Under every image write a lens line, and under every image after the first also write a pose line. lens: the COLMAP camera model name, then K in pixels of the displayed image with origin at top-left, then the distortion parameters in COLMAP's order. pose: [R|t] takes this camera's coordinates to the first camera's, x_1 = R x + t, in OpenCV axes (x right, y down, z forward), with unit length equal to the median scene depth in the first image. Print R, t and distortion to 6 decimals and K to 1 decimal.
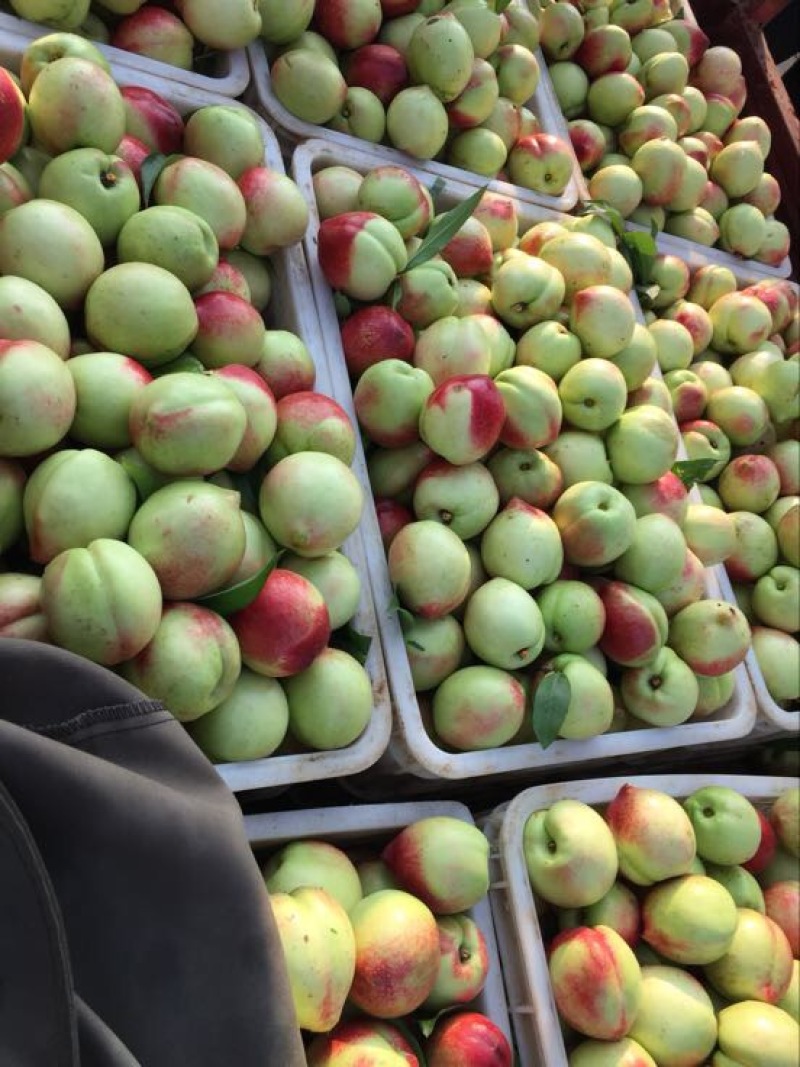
lens RADIAL K [[905.6, 0, 400.0], [0, 905.6, 533.5], [0, 0, 1]] dist [0.014339, -0.008257]
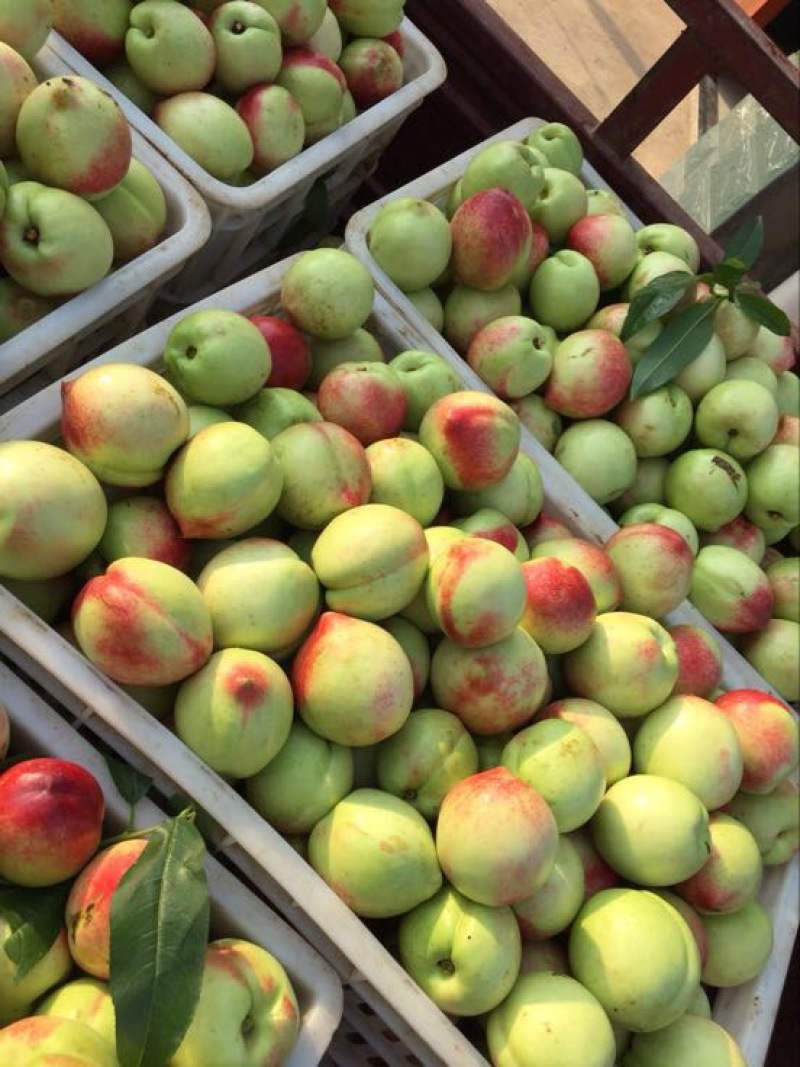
lens RADIAL K [[905.6, 0, 400.0], [0, 905.6, 533.5], [0, 0, 1]] dist [0.014339, -0.008257]
pose [[0.777063, -0.599686, 0.191180, 0.210808], [0.488163, 0.765933, 0.418382, 0.168788], [-0.397329, -0.231782, 0.887923, 0.201305]]
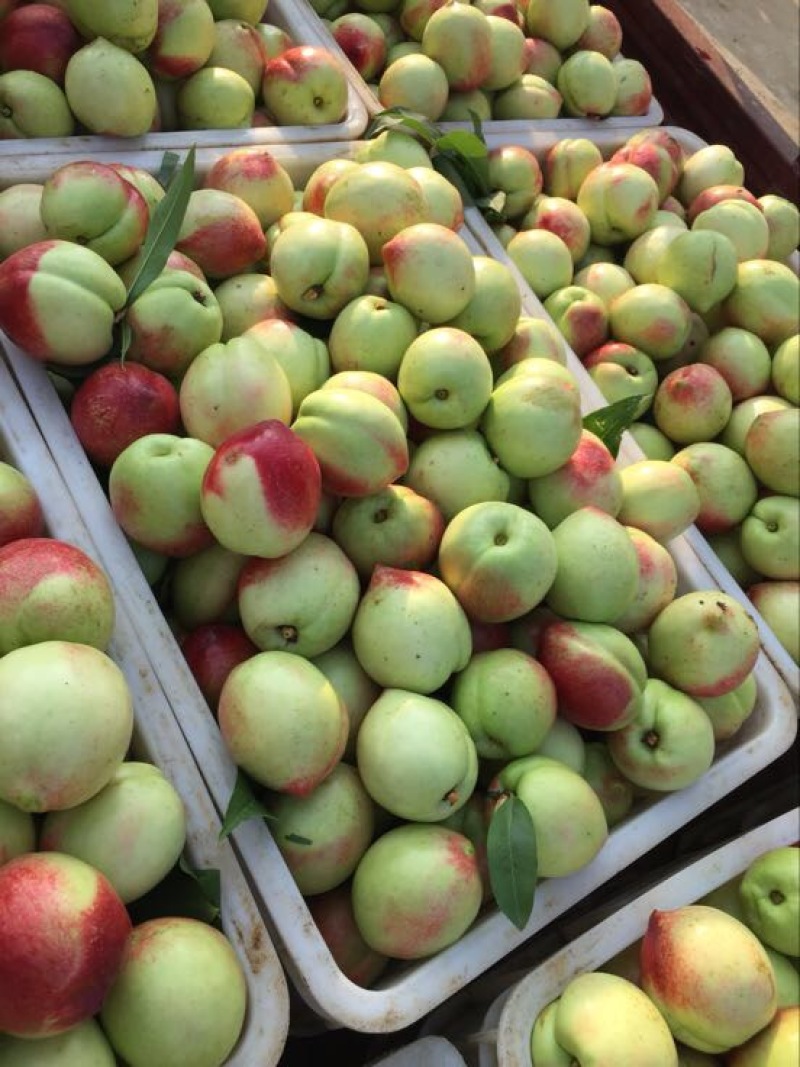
lens RADIAL K [[886.3, 0, 412.2], [0, 886.3, 530.3], [0, 0, 1]] dist [0.051491, -0.096968]
pose [[0.944080, -0.329717, 0.000113, 0.143556], [0.329138, 0.942441, 0.058941, -0.087582], [-0.019540, -0.055608, 0.998261, 0.280772]]
